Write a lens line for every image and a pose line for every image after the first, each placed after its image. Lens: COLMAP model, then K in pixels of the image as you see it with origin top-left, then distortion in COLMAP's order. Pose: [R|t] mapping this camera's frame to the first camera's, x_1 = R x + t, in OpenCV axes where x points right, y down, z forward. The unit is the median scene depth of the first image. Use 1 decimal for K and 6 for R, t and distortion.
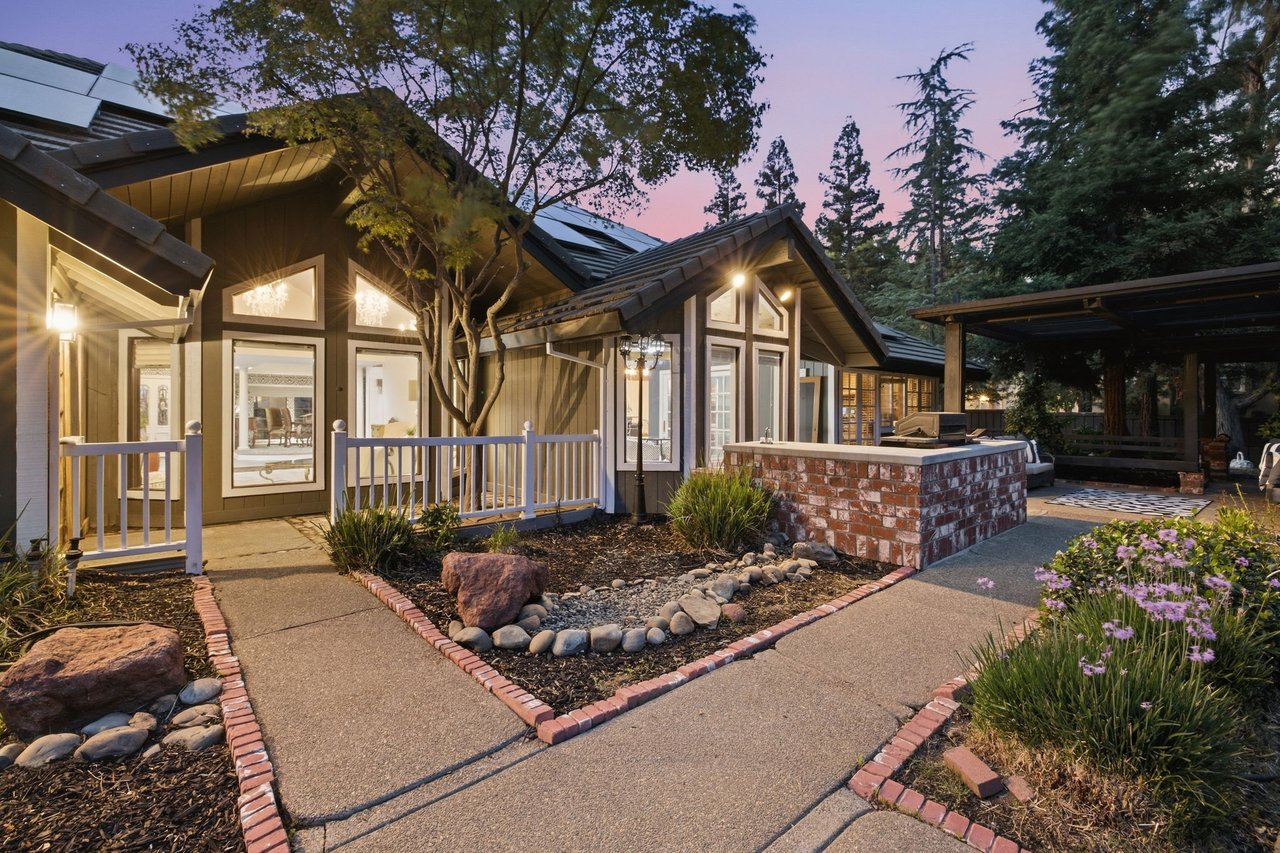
lens RADIAL K [[548.3, 0, 639.9], [0, 548.3, 415.6], [0, 0, 1]] dist [0.000371, -0.000035]
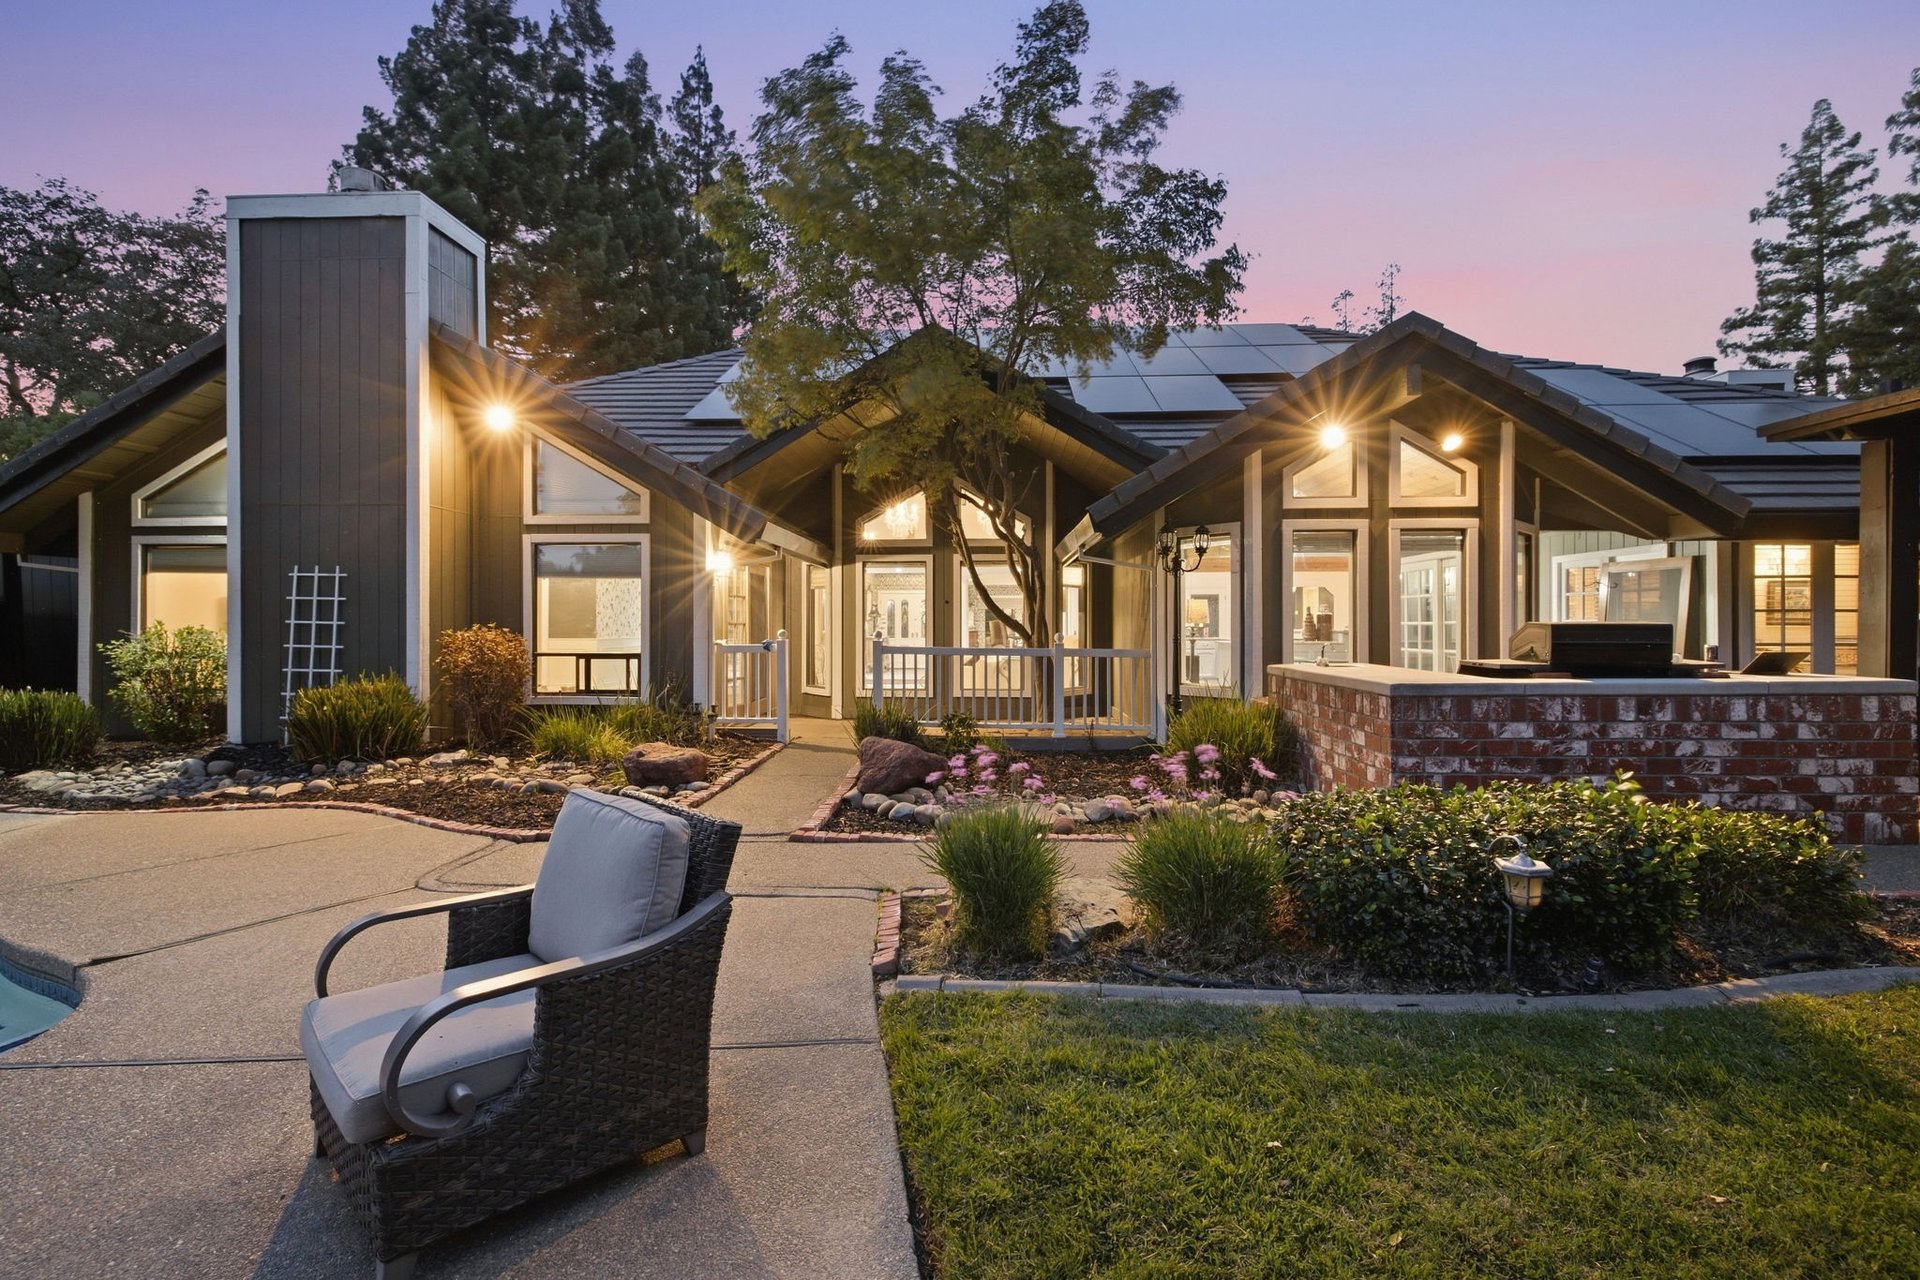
lens RADIAL K [[803.5, 0, 964.3], [0, 803.5, 626.6], [0, 0, 1]] dist [0.001626, -0.000131]
pose [[0.720002, 0.001188, -0.693971, 0.521245], [-0.004943, 0.999982, -0.003417, 0.003951], [0.693954, 0.005890, 0.719995, -0.073552]]
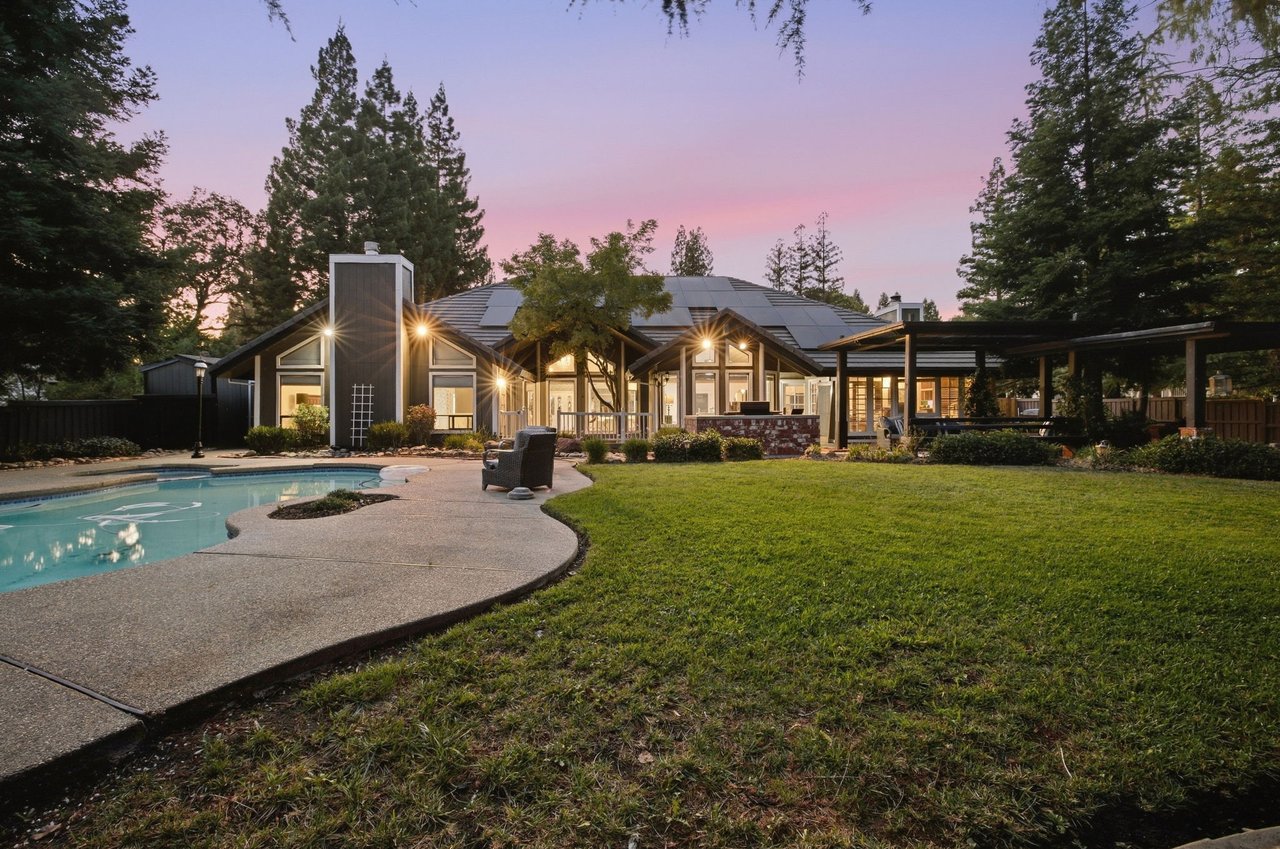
lens RADIAL K [[548.3, 0, 639.9], [0, 548.3, 413.6], [0, 0, 1]] dist [0.000371, -0.000035]
pose [[0.782171, -0.001772, -0.623061, 1.276199], [-0.000617, 0.999993, -0.003618, 0.042863], [0.623063, 0.003215, 0.782165, -0.865002]]
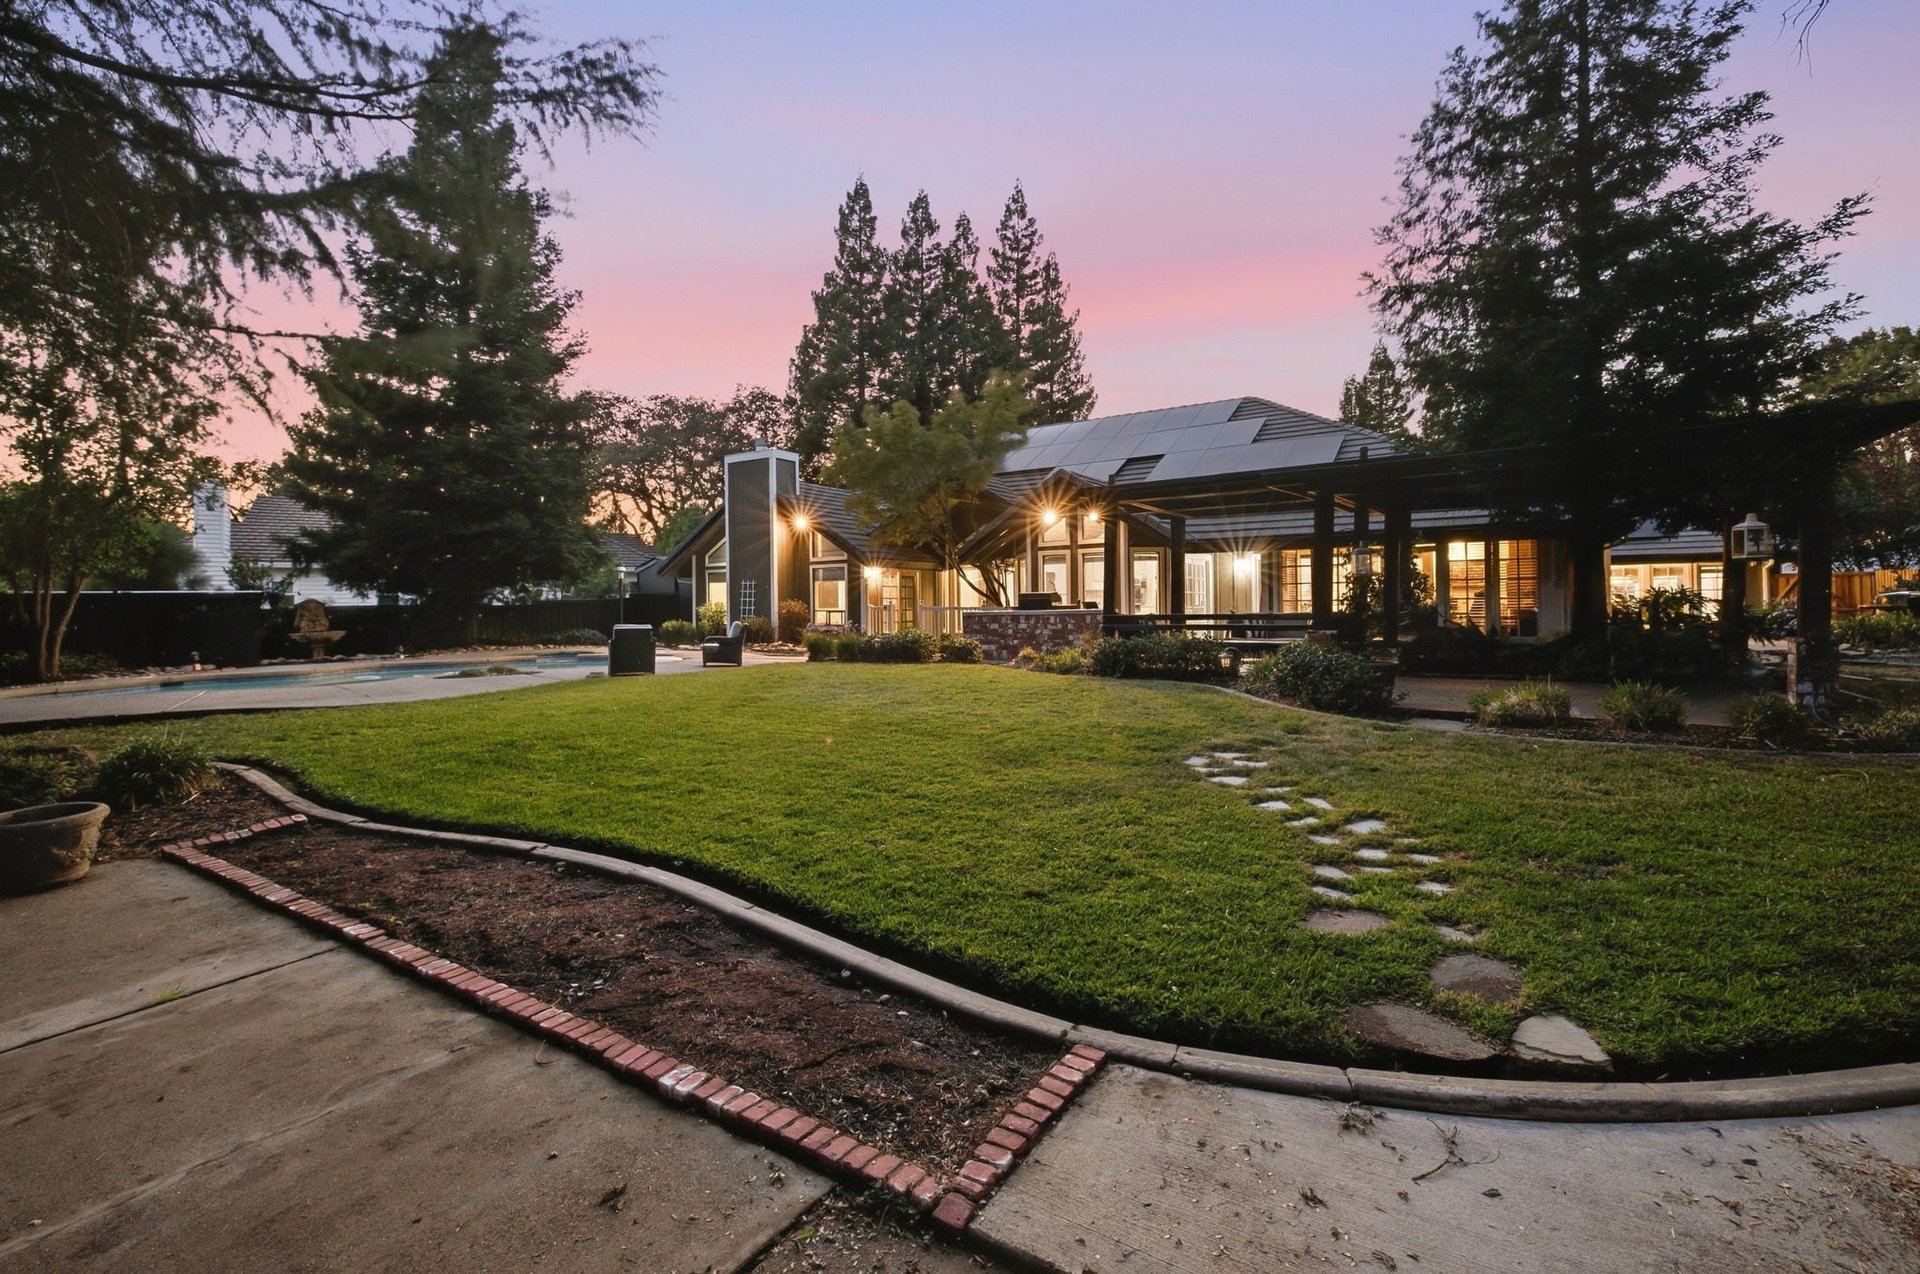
lens RADIAL K [[862.2, 0, 968.9], [0, 862.2, 611.1], [0, 0, 1]] dist [0.000404, -0.000015]
pose [[0.261586, -0.001287, -0.965179, 2.541942], [0.001104, 0.999999, -0.001035, 0.045827], [0.965180, -0.000794, 0.261587, 0.047994]]
